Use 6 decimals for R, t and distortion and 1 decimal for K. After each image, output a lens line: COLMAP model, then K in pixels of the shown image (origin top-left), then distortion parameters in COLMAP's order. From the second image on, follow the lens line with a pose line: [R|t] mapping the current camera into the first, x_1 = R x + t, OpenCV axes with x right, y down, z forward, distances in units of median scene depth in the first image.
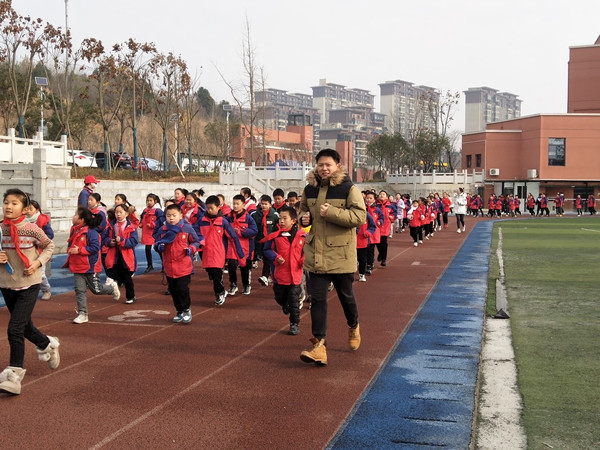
lens RADIAL K [[832.7, 0, 312.9], [0, 832.7, 219.8], [0, 0, 1]] dist [-0.003962, 0.000000]
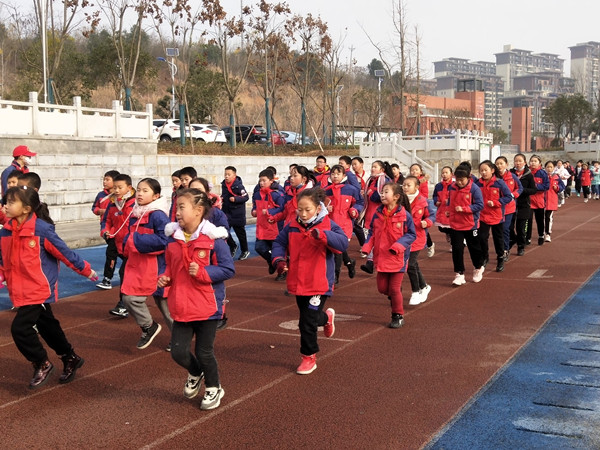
lens RADIAL K [[832.7, 0, 297.8], [0, 832.7, 218.4], [0, 0, 1]] dist [-0.003962, 0.000000]
pose [[0.971182, -0.007003, -0.238238, 0.028652], [0.013810, 0.999542, 0.026915, -0.002362], [0.237940, -0.029429, 0.970834, 0.103581]]
